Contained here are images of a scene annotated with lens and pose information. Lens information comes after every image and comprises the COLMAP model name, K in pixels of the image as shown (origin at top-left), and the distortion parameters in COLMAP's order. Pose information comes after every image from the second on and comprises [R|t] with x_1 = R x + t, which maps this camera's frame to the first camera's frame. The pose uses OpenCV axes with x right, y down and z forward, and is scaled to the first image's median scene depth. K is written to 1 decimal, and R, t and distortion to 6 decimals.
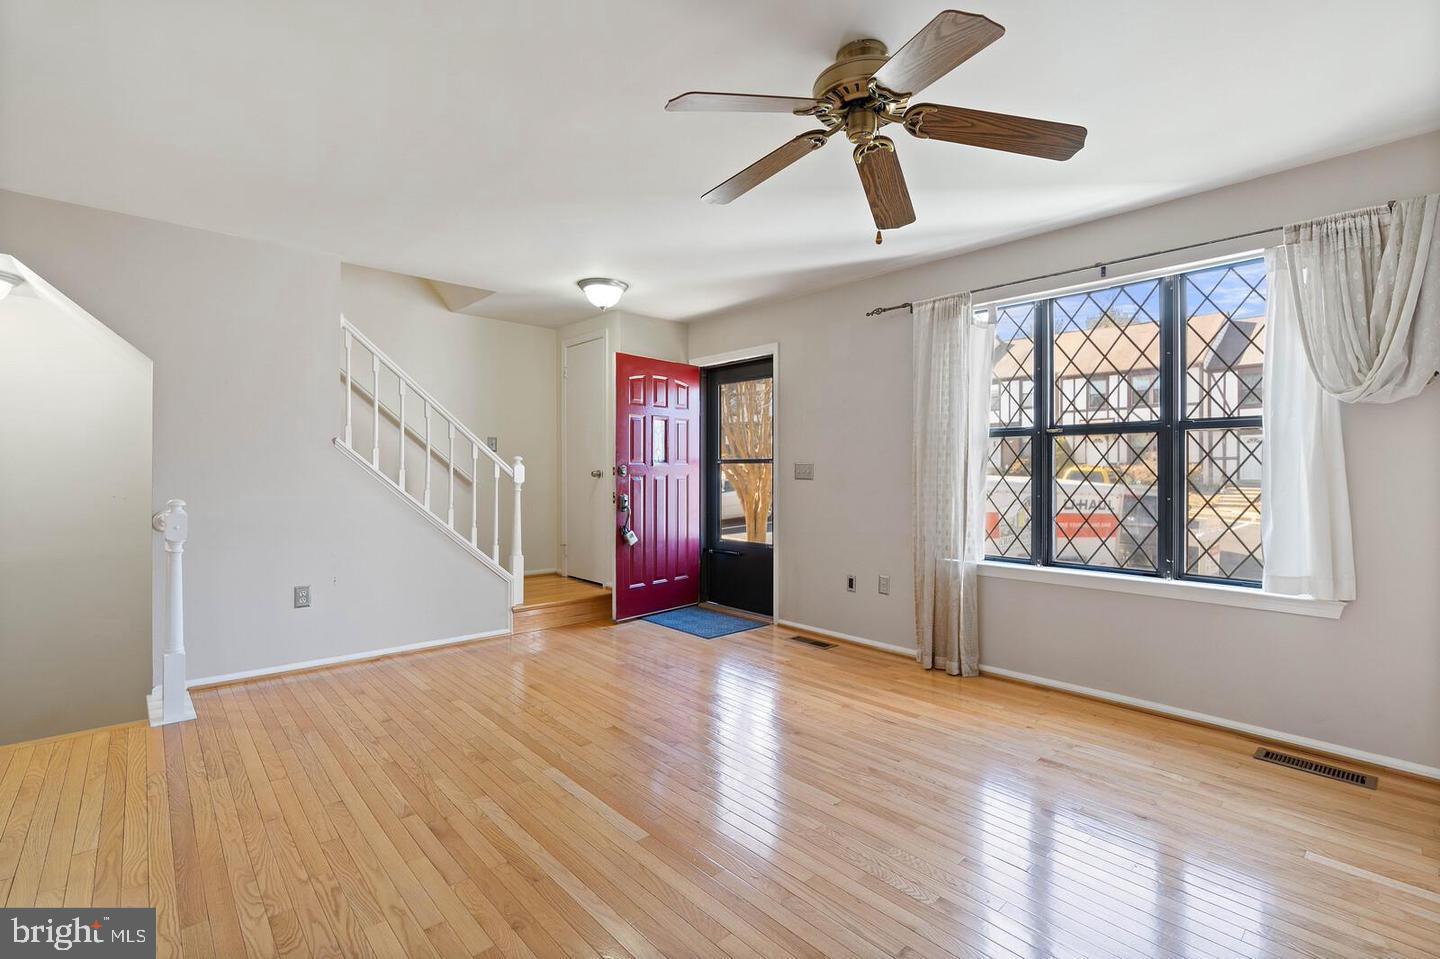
lens RADIAL K [[636.2, 0, 739.8], [0, 636.2, 474.6], [0, 0, 1]] dist [-0.001486, 0.000209]
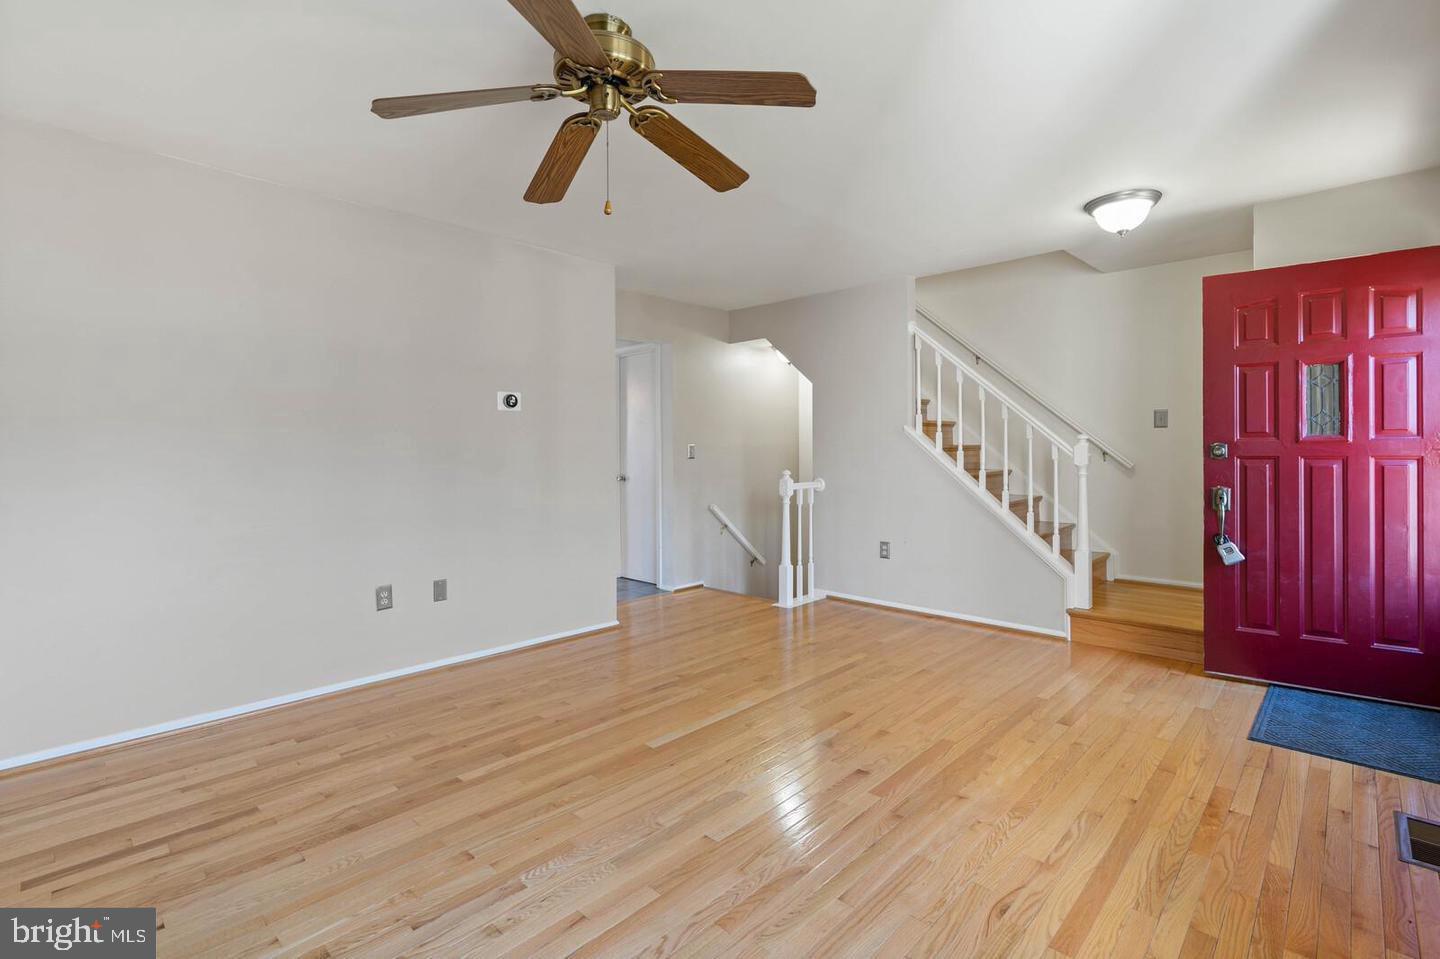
lens RADIAL K [[682.4, 0, 732.3], [0, 682.4, 453.2], [0, 0, 1]] dist [-0.005047, 0.000187]
pose [[0.059197, 0.000629, -0.998246, 0.692760], [-0.001307, 0.999999, 0.000552, -0.003770], [0.998245, 0.001272, 0.059198, 0.627277]]
